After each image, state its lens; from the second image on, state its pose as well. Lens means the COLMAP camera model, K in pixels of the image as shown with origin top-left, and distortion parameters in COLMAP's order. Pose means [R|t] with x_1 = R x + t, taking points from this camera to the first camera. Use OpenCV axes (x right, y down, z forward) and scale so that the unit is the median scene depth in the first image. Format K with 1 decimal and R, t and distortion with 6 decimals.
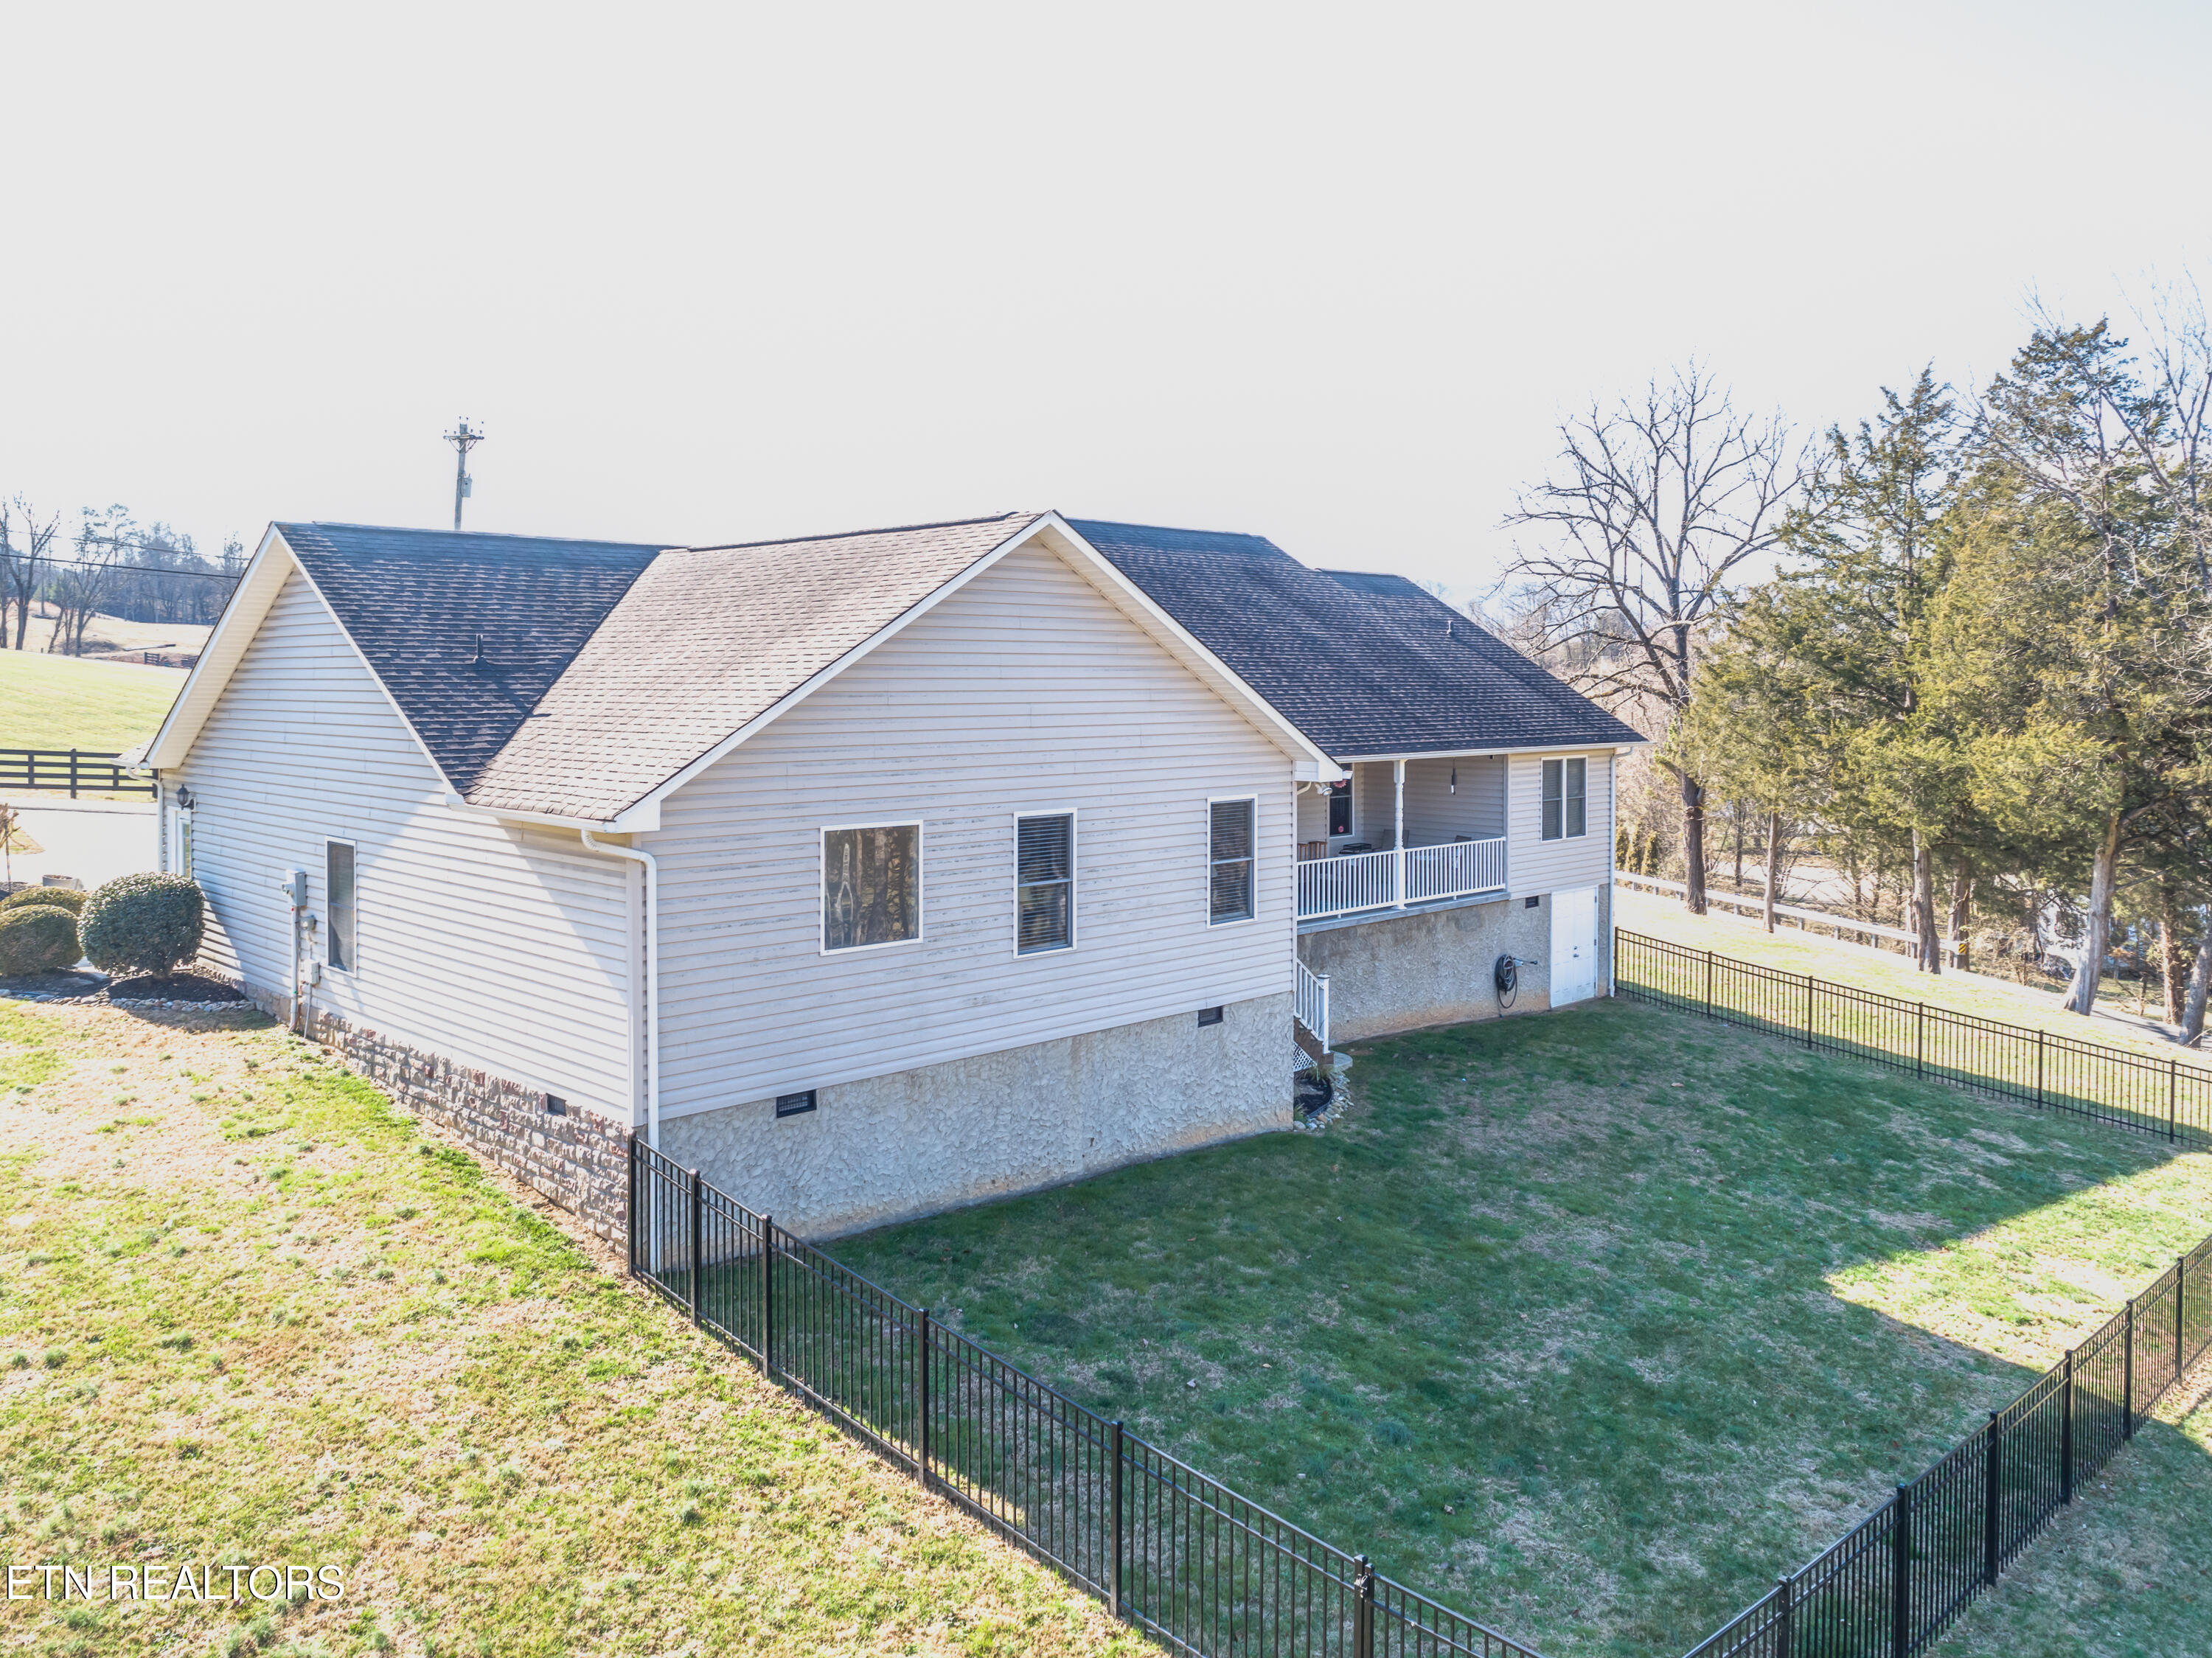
lens RADIAL K [[1701.9, 0, 1108.1], [0, 1701.9, 825.1], [0, 0, 1]] dist [0.004600, -0.028599]
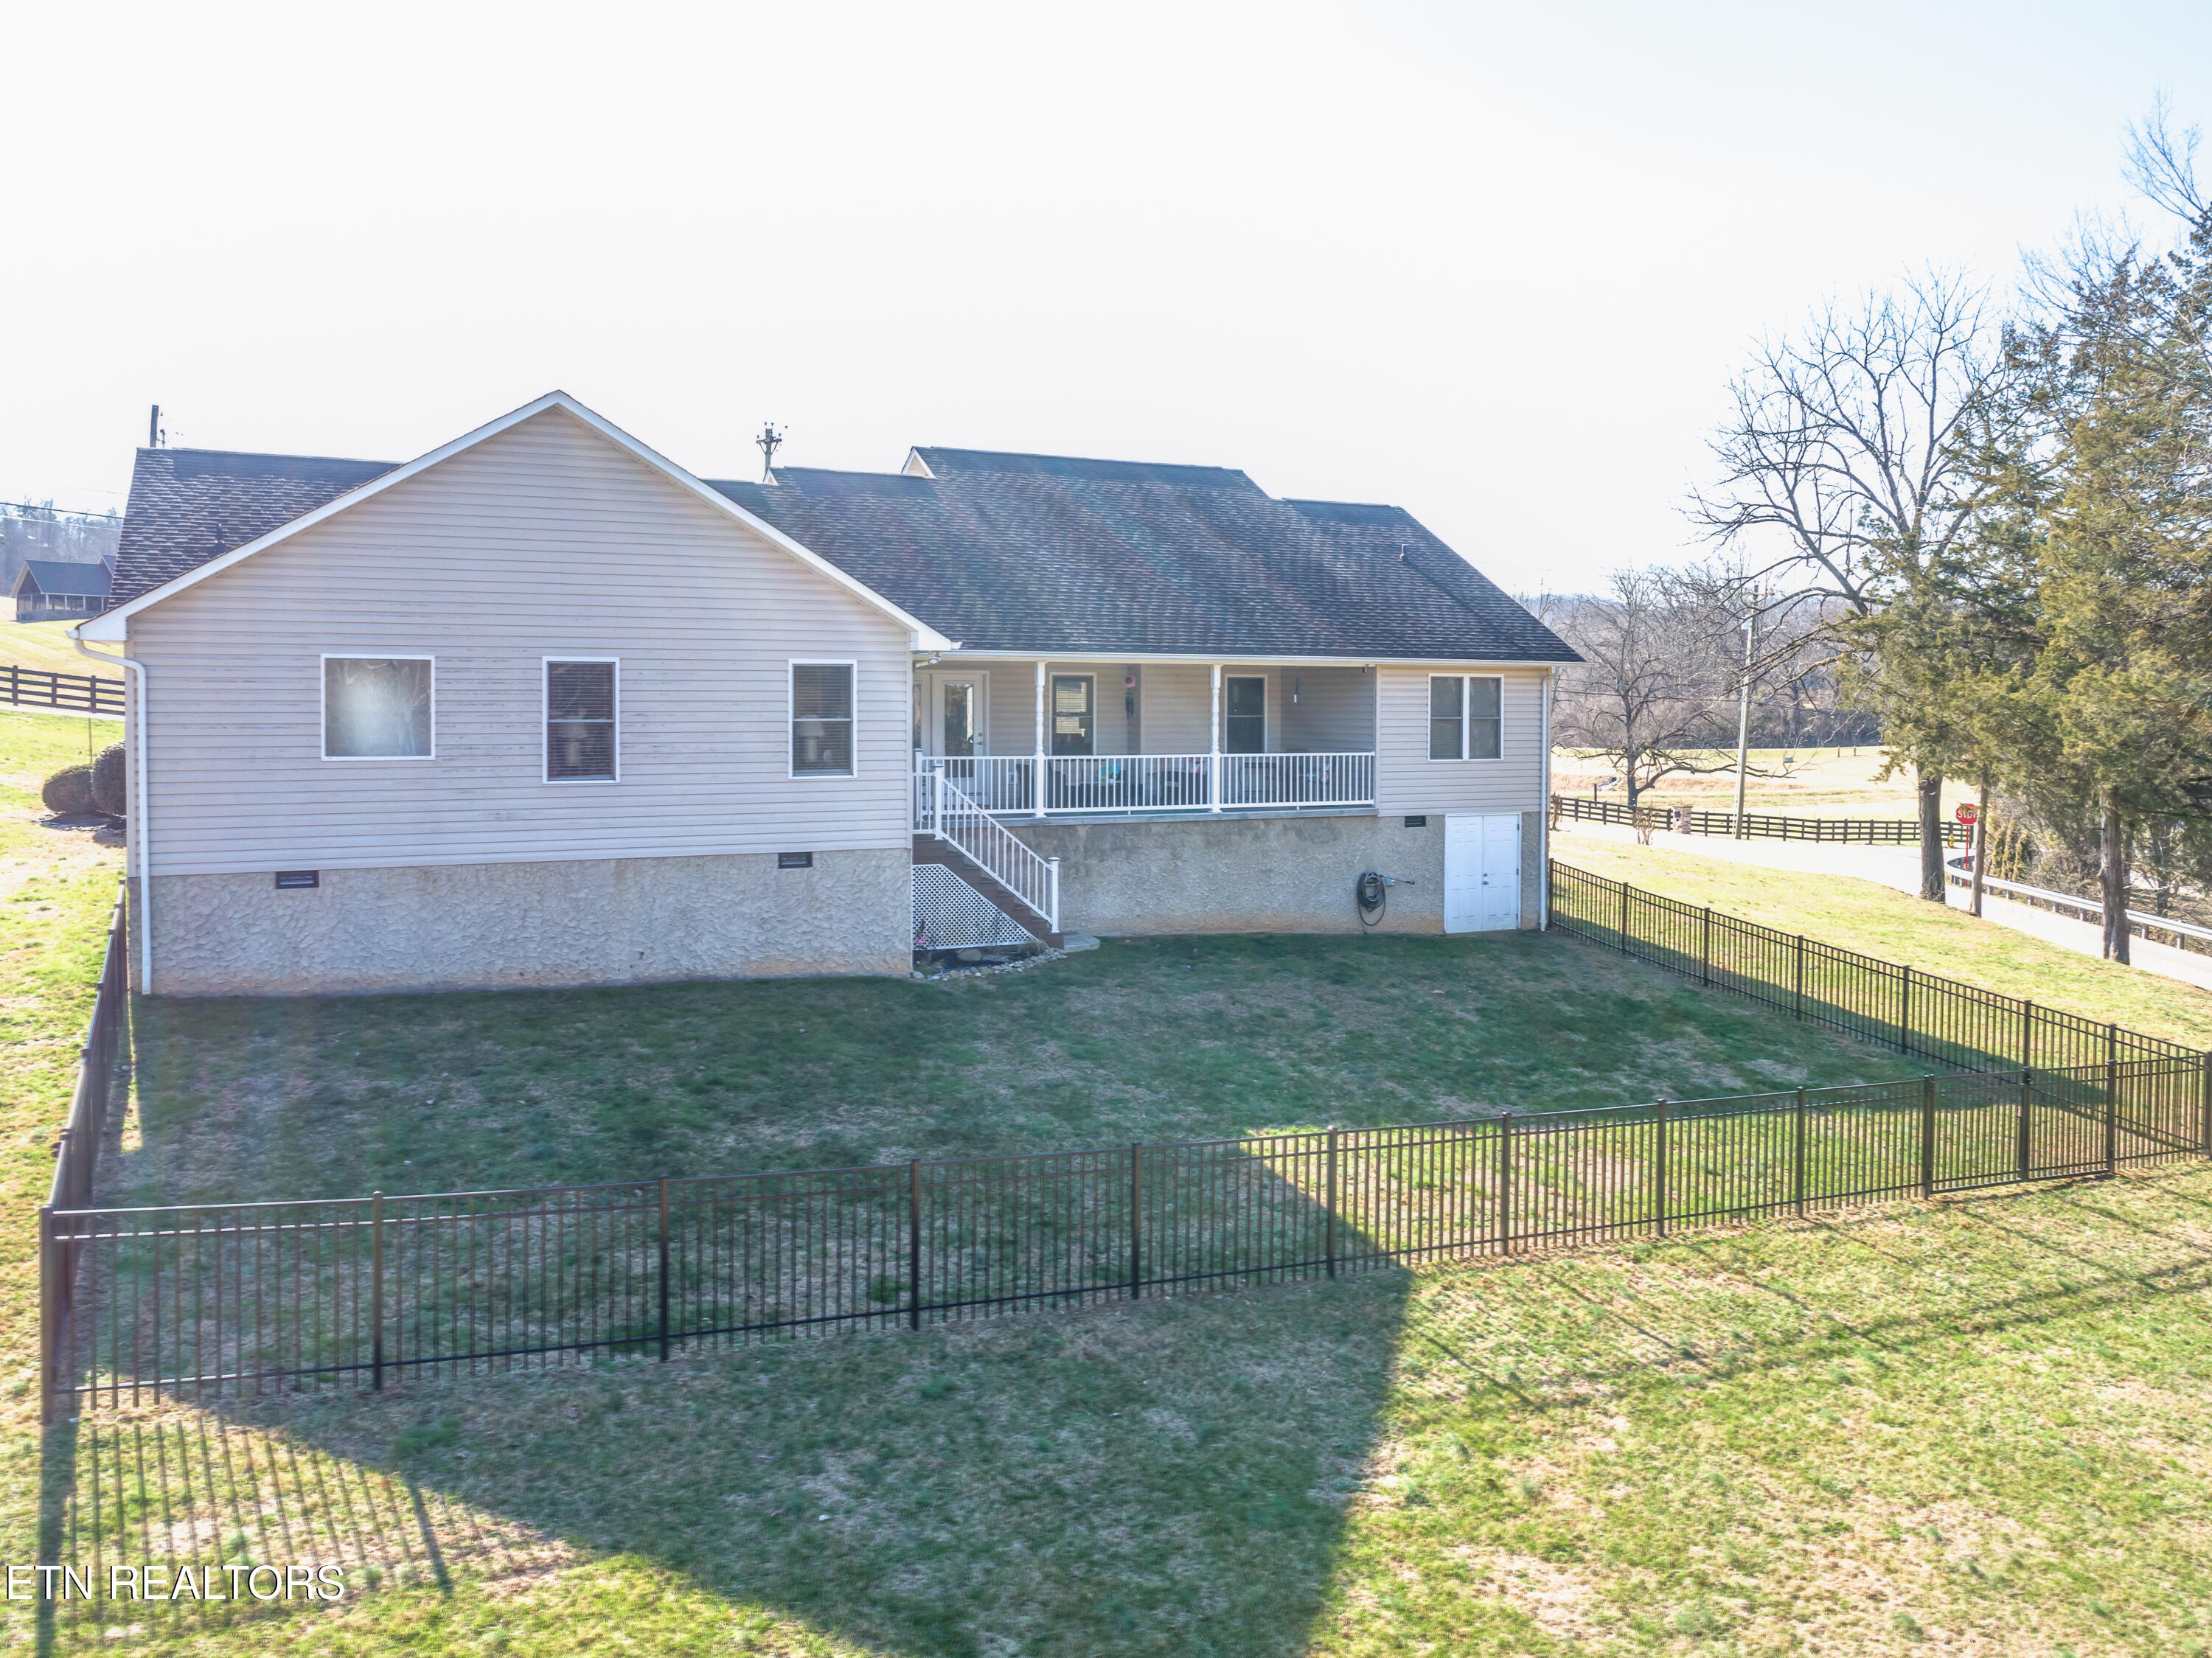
lens RADIAL K [[1701.9, 0, 1199.0], [0, 1701.9, 882.7], [0, 0, 1]] dist [0.004600, -0.028599]
pose [[0.941021, 0.033437, -0.336691, 0.646598], [-0.030921, 0.999439, 0.012834, 0.100144], [0.336931, -0.001666, 0.941528, 0.050829]]
